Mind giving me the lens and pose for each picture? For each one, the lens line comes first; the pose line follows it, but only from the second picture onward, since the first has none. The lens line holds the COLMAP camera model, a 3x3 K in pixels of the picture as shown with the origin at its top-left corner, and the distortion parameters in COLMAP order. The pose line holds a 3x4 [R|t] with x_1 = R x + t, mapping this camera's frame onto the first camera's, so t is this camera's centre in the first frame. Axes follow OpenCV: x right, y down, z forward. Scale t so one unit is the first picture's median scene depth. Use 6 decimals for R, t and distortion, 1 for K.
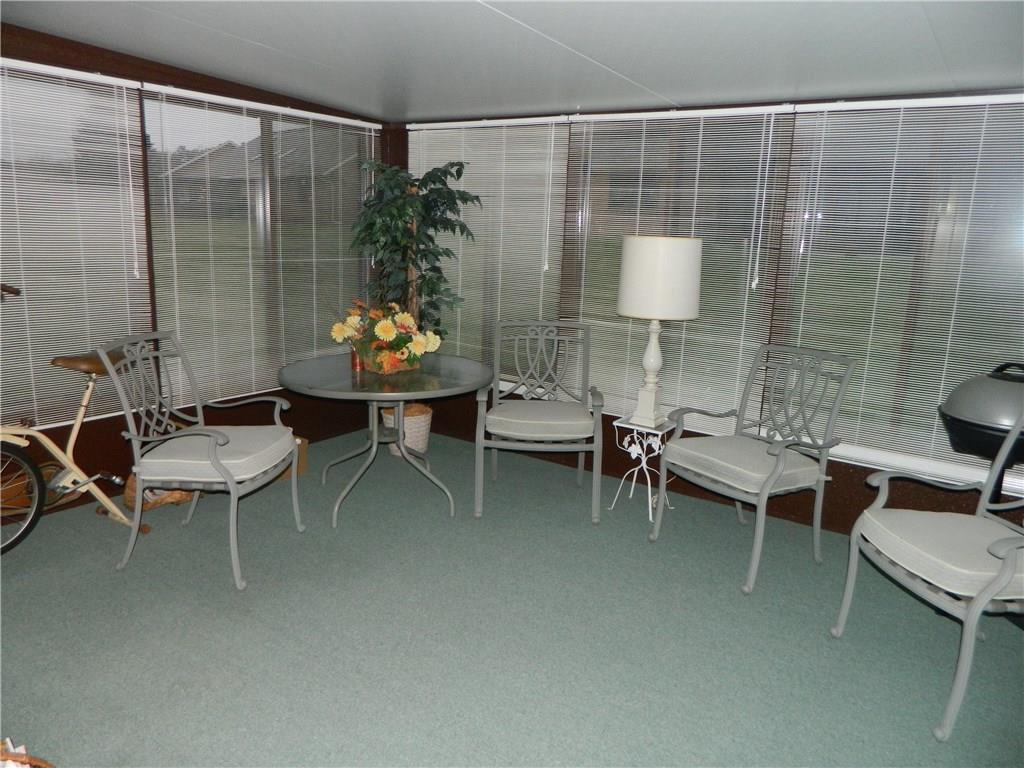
lens RADIAL K [[754.1, 0, 512.0], [0, 754.1, 384.0], [0, 0, 1]] dist [0.007250, 0.004232]
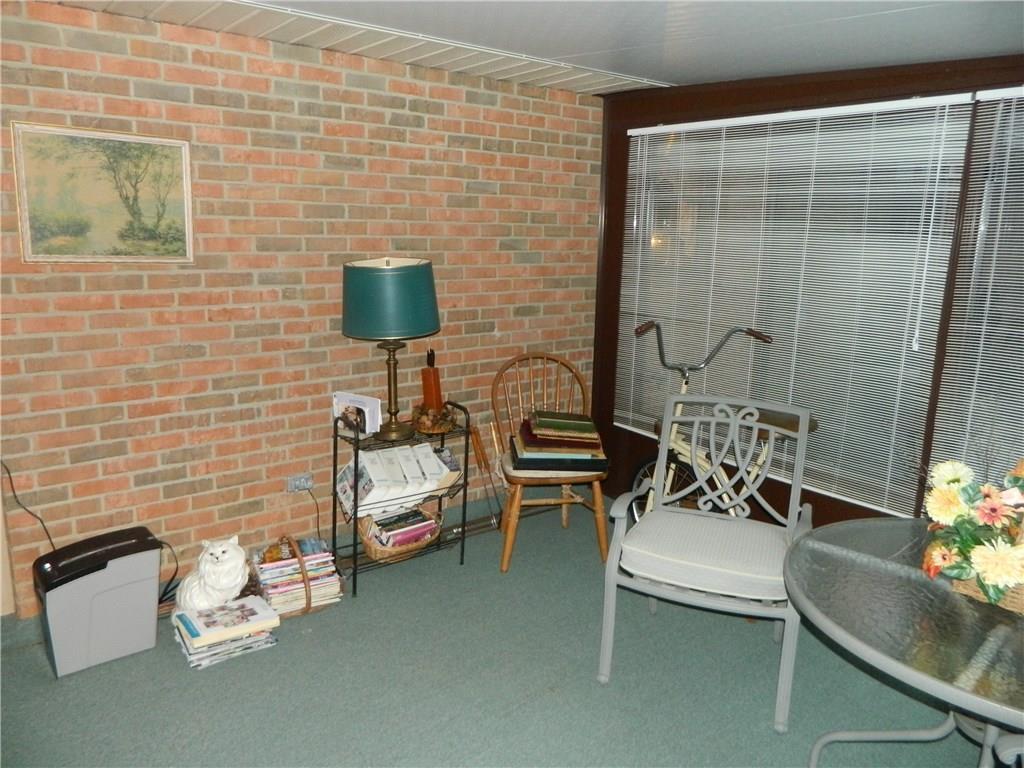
lens RADIAL K [[754.1, 0, 512.0], [0, 754.1, 384.0], [0, 0, 1]] dist [0.007250, 0.004232]
pose [[-0.276674, 0.169328, -0.945928, 0.396019], [-0.234699, 0.942637, 0.237386, -0.215205], [0.931862, 0.287687, -0.221062, 0.879830]]
